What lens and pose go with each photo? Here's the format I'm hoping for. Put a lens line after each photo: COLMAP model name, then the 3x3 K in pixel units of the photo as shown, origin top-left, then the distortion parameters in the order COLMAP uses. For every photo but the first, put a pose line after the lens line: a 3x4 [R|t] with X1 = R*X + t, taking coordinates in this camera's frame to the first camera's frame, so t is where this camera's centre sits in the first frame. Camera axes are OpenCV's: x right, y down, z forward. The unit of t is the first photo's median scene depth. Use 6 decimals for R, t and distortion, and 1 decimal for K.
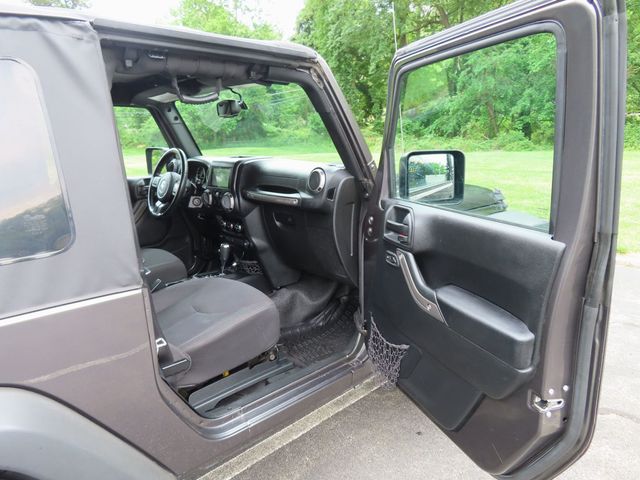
lens RADIAL K [[455.9, 0, 319.3], [0, 455.9, 239.7], [0, 0, 1]] dist [-0.011237, 0.006790]
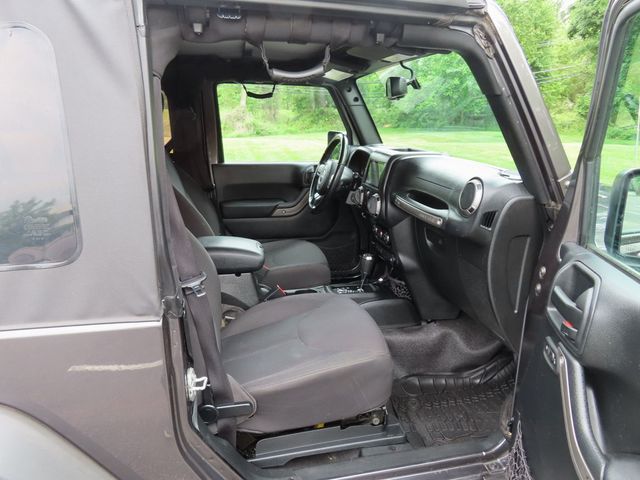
lens RADIAL K [[455.9, 0, 321.2], [0, 455.9, 239.6], [0, 0, 1]] dist [-0.011237, 0.006790]
pose [[0.867139, 0.158760, -0.472087, 0.127813], [-0.139728, 0.987317, 0.075374, -0.084792], [0.478065, 0.000604, 0.878324, 0.296126]]
